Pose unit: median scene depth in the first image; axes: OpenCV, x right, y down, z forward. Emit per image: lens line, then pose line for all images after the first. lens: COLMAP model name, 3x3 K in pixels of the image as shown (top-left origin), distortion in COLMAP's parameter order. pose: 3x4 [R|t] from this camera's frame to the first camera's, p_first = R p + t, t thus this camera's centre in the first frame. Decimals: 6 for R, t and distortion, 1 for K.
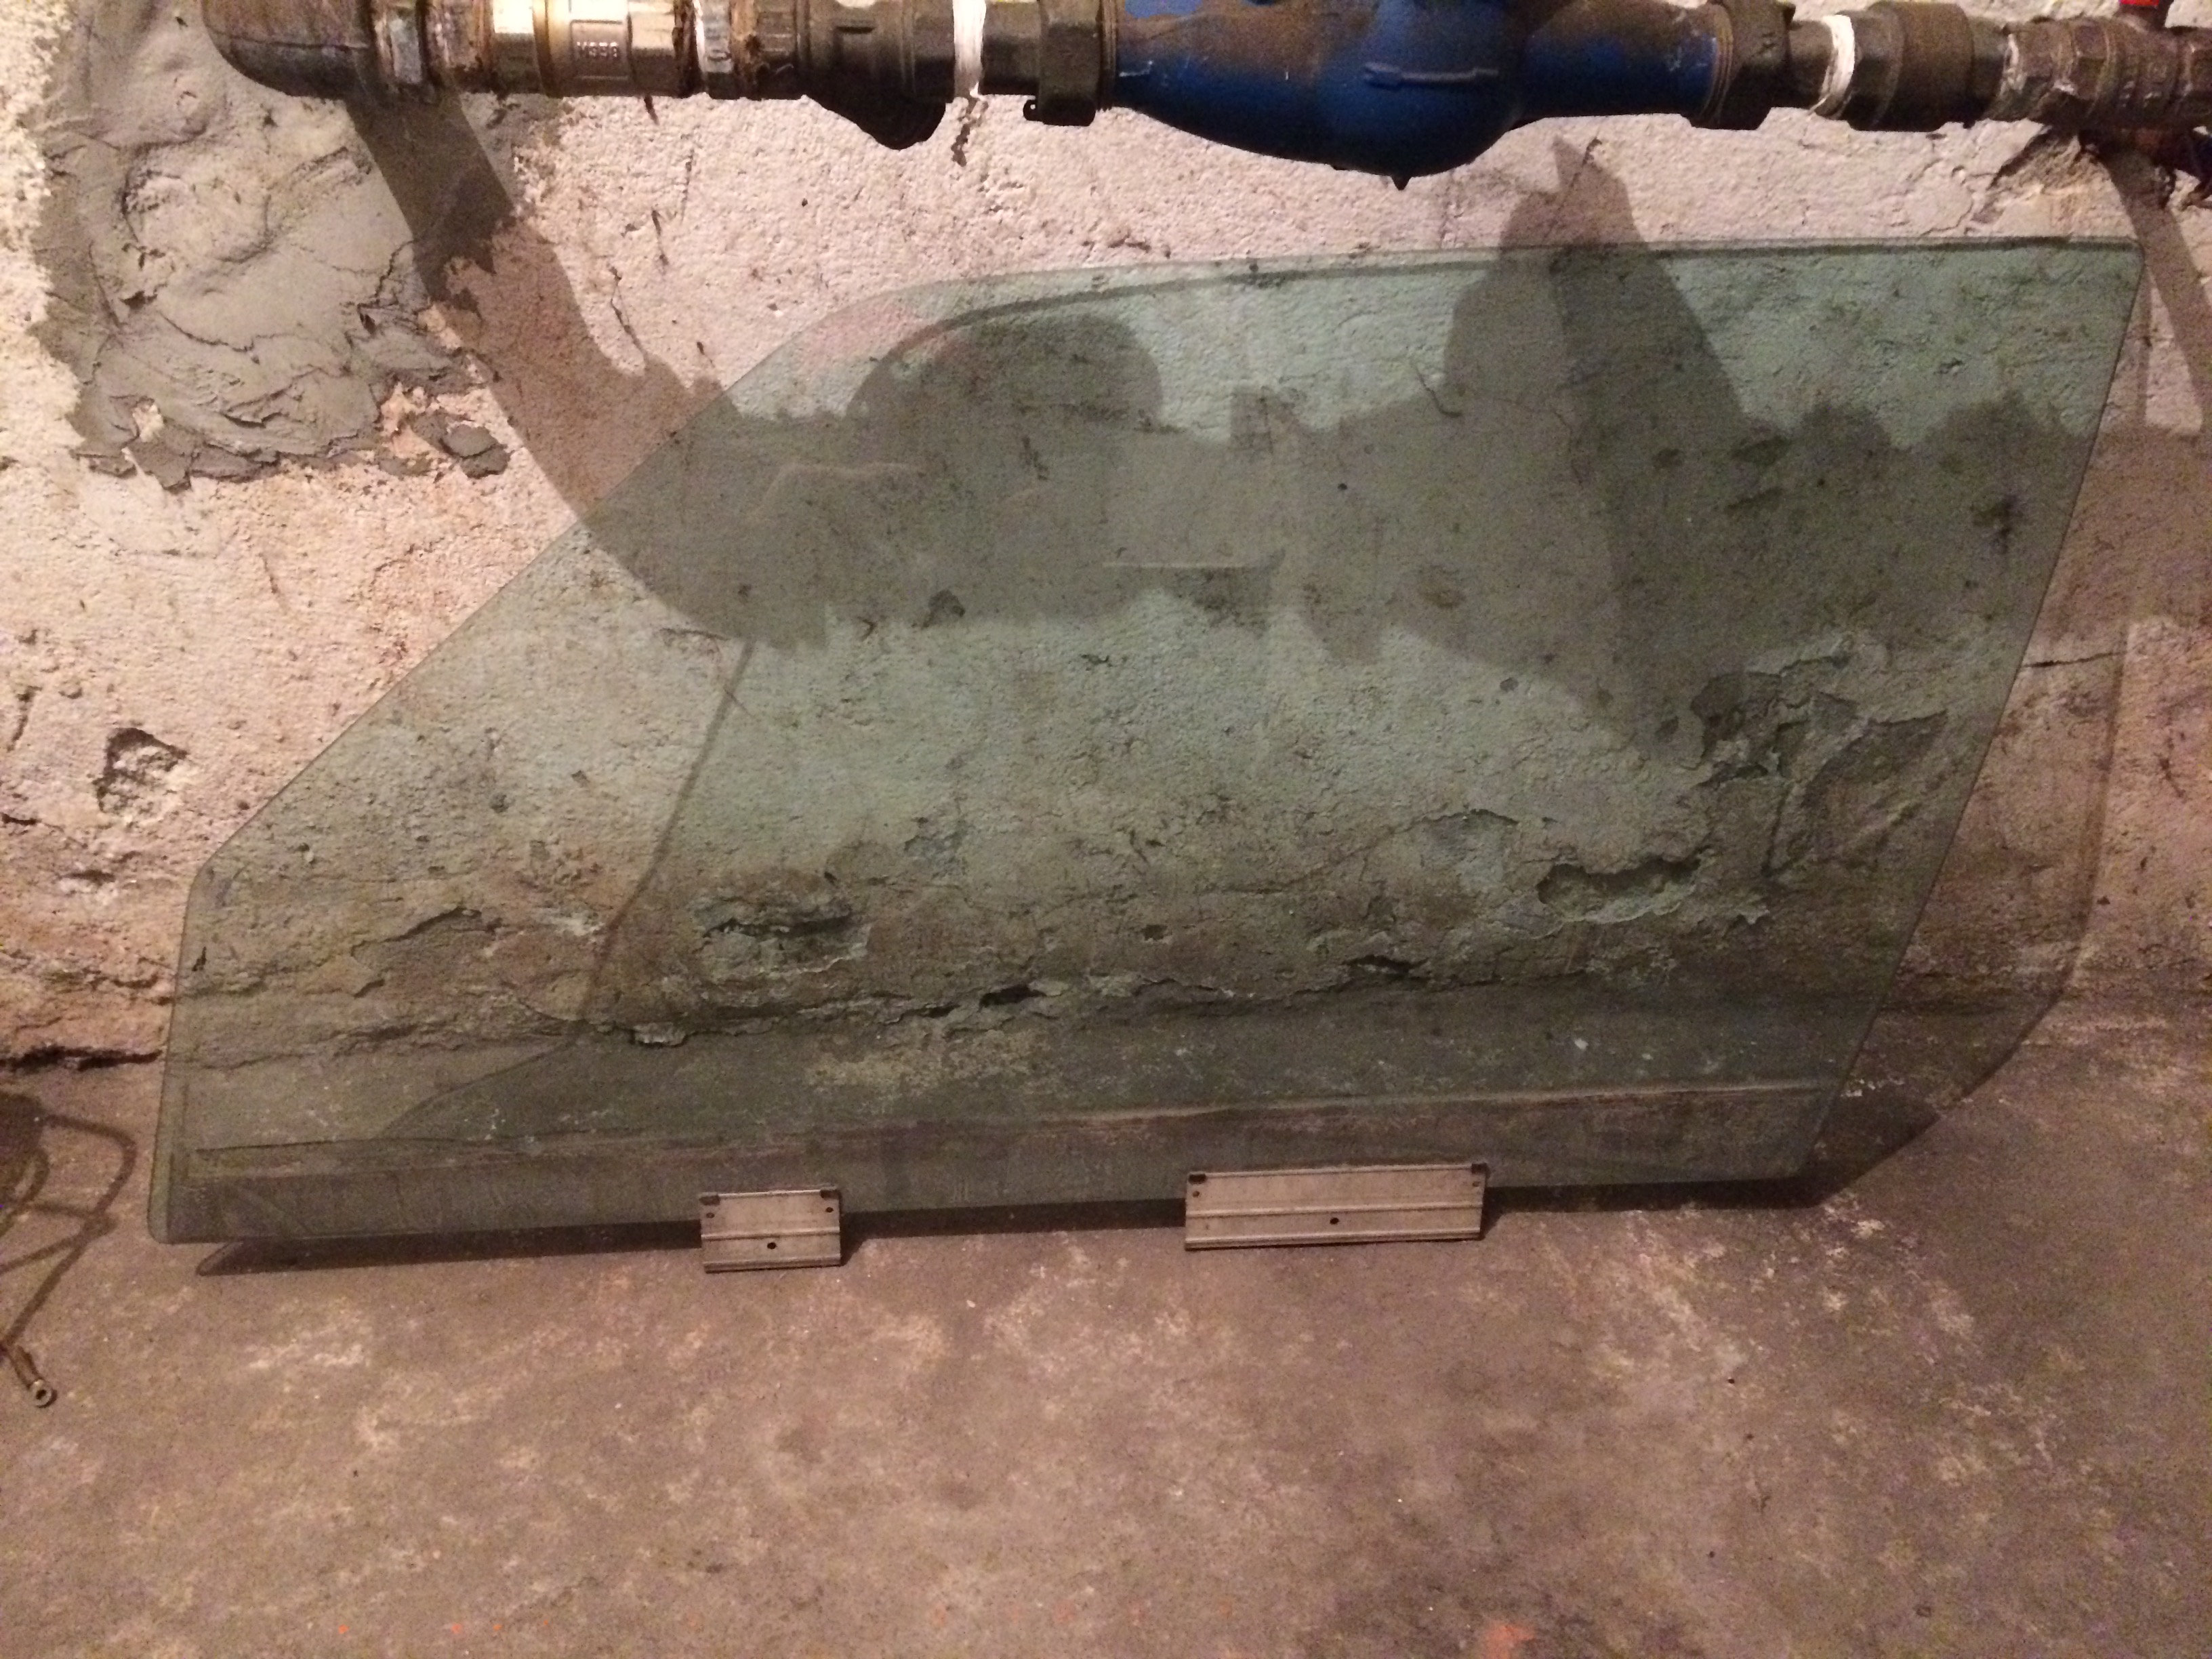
lens RADIAL K [[1878.2, 0, 1109.6], [0, 1878.2, 847.3], [0, 0, 1]] dist [0.137250, -0.220869]
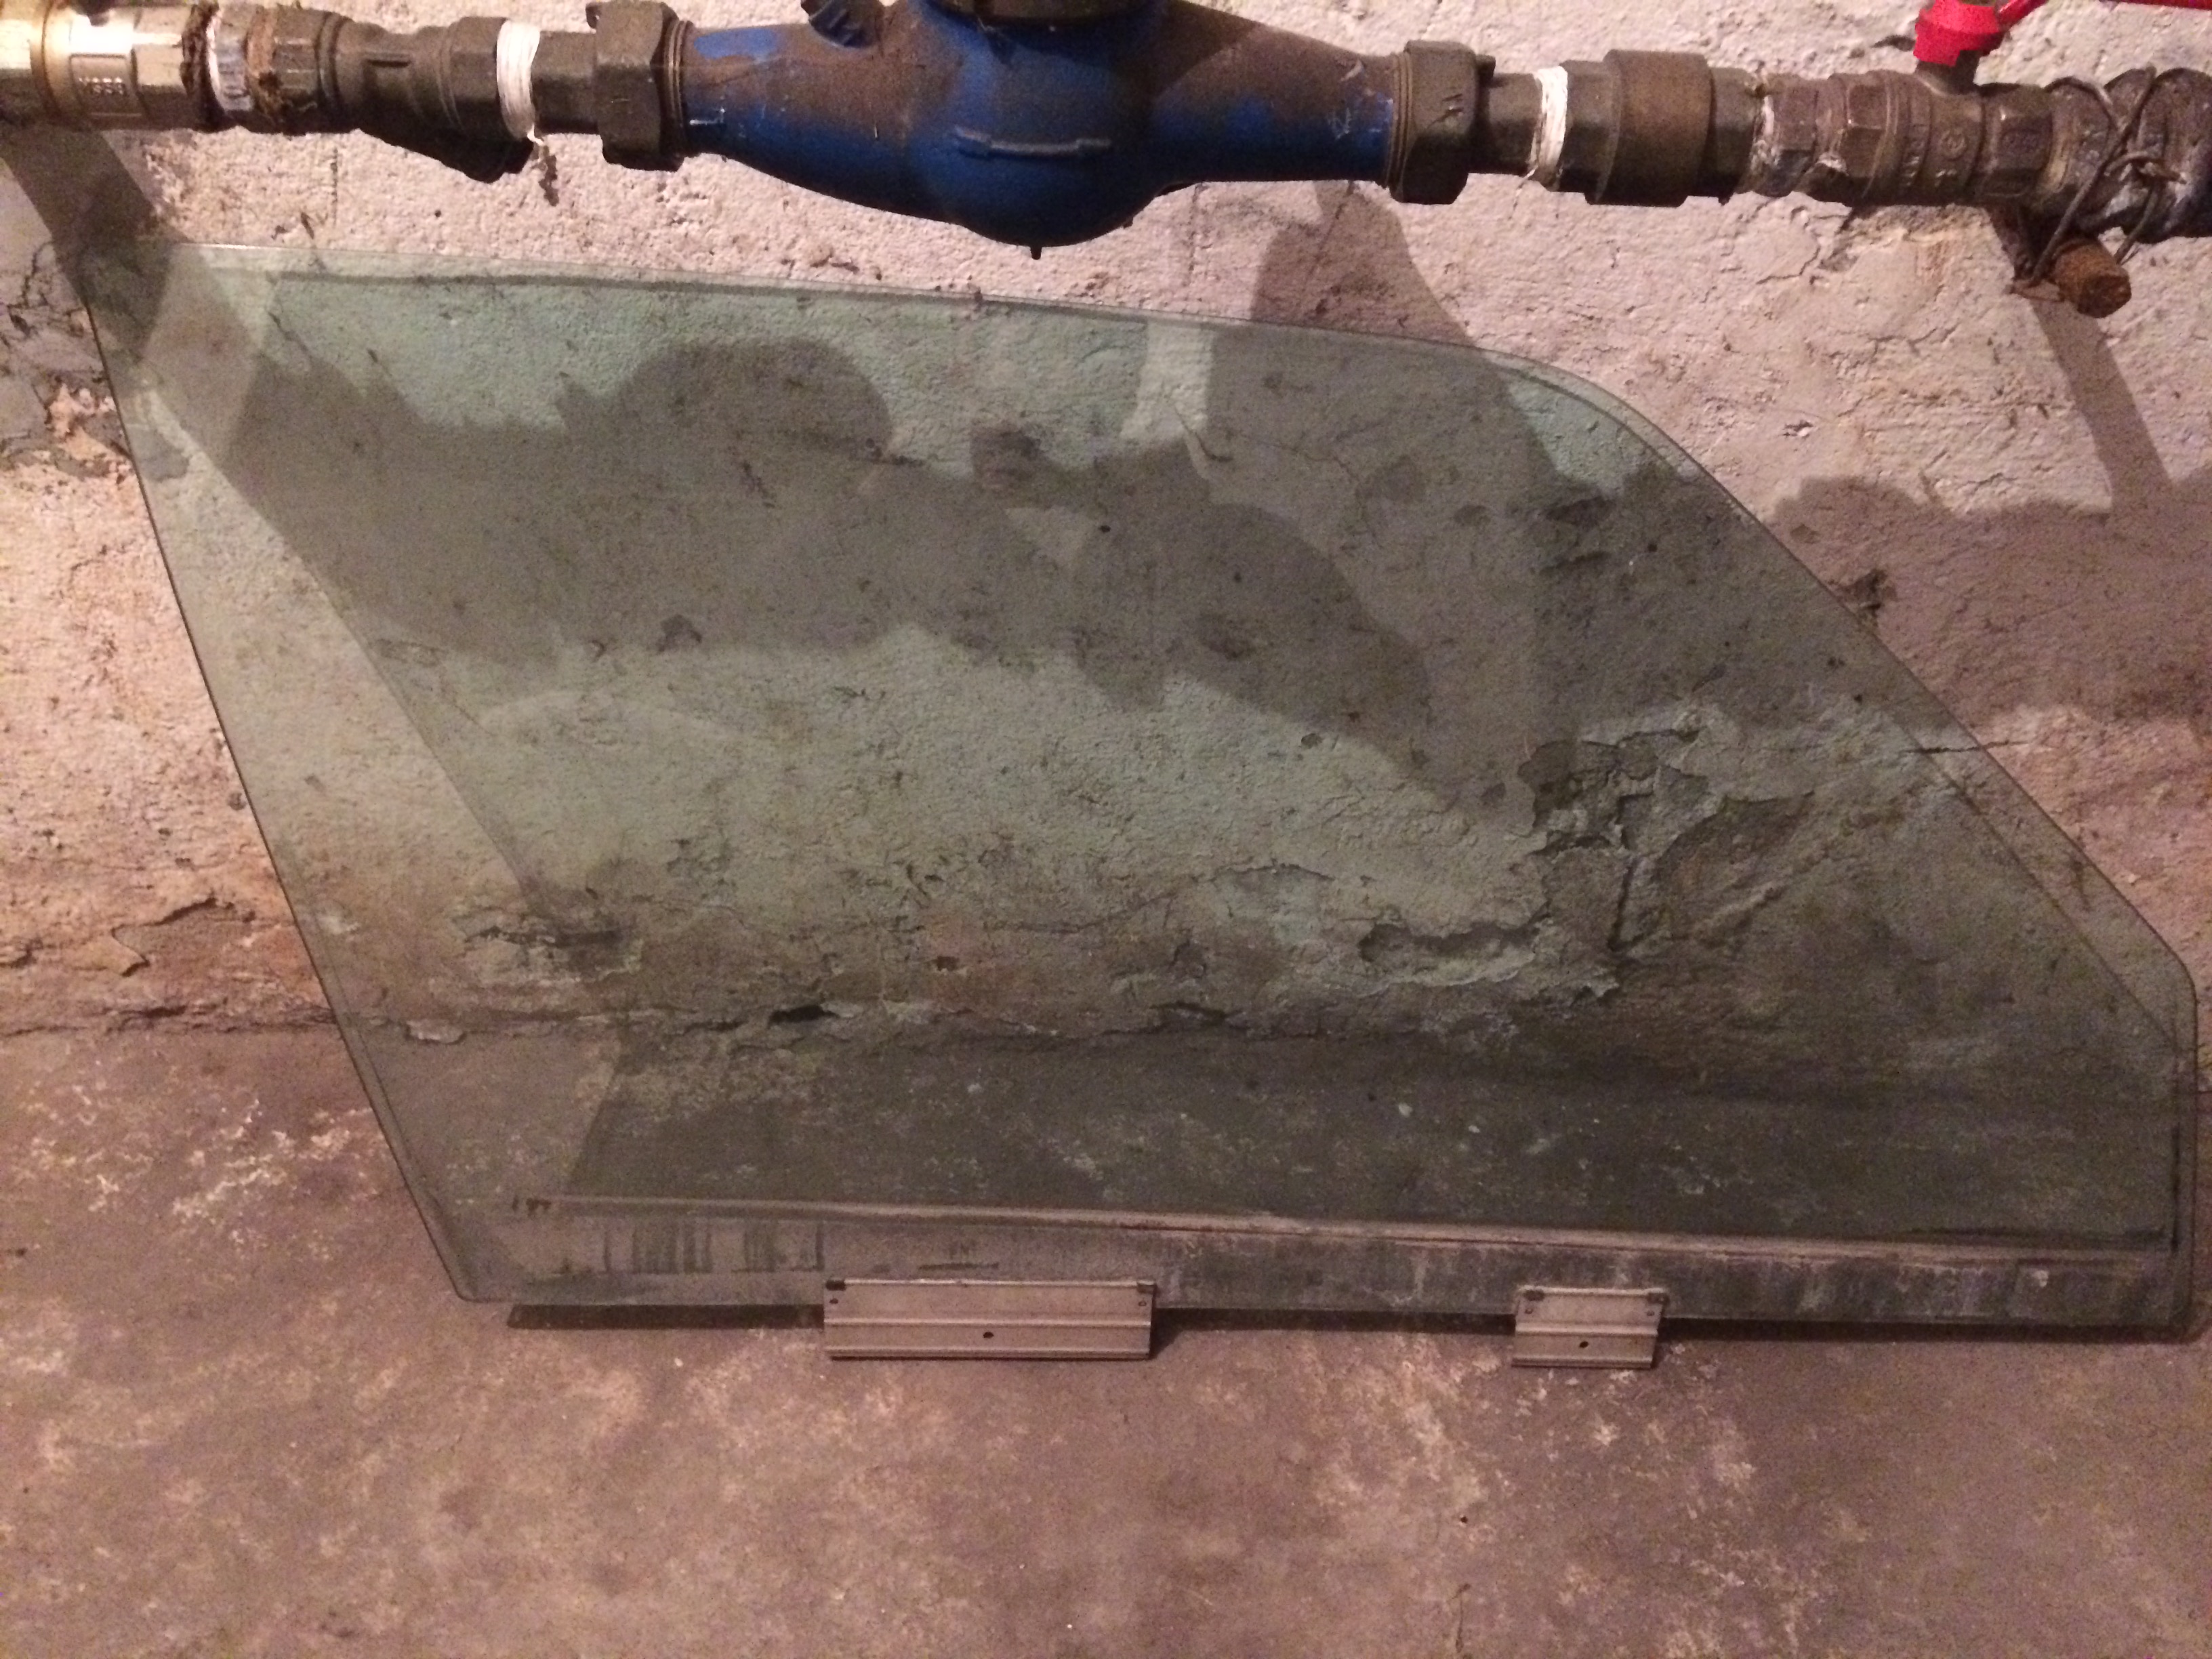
lens RADIAL K [[1878.2, 0, 1109.6], [0, 1878.2, 847.3], [0, 0, 1]] dist [0.137250, -0.220869]
pose [[0.993146, 0.068631, -0.094603, 0.221062], [-0.059602, 0.993675, 0.095166, -0.125054], [0.100536, -0.088875, 0.990956, 0.091366]]
